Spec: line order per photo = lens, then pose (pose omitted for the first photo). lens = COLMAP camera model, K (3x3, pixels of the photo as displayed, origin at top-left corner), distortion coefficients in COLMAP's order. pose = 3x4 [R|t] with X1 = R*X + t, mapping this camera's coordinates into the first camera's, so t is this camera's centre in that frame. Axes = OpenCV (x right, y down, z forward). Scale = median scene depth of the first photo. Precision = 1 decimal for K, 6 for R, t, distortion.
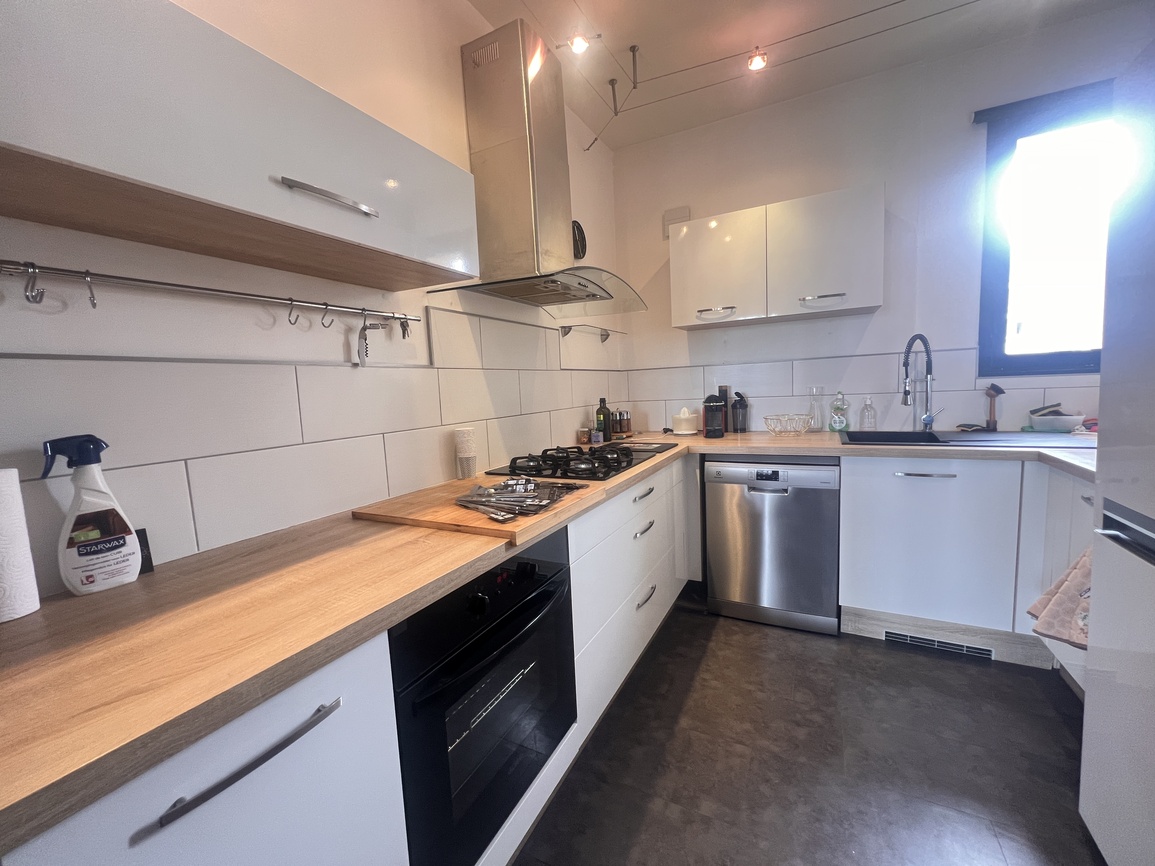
lens RADIAL K [[467.4, 0, 578.5], [0, 467.4, 434.9], [0, 0, 1]] dist [-0.001886, 0.000055]
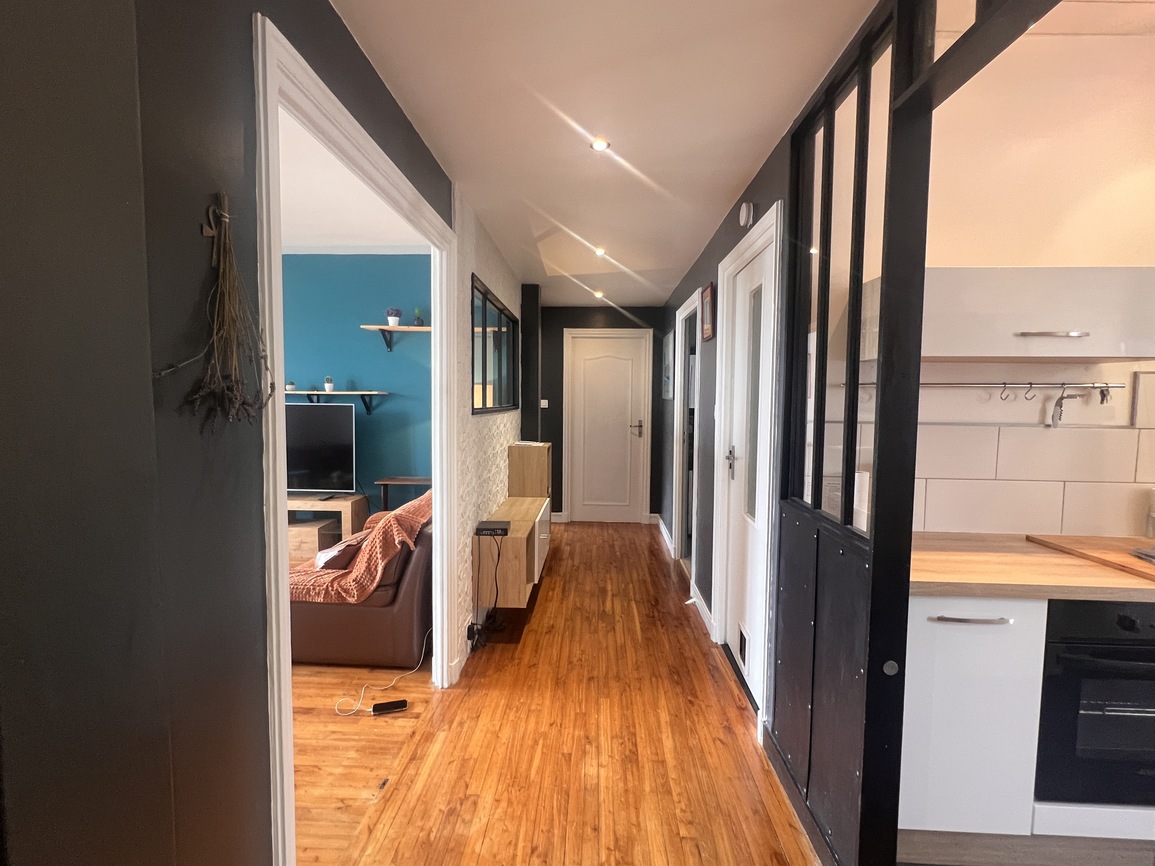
lens RADIAL K [[540.0, 0, 575.1], [0, 540.0, 436.2], [0, 0, 1]] dist [-0.003092, 0.000374]
pose [[0.416325, 0.111422, -0.902363, 0.327909], [-0.127428, 0.989818, 0.063429, -0.049997], [0.900242, 0.088579, 0.426285, -0.815977]]
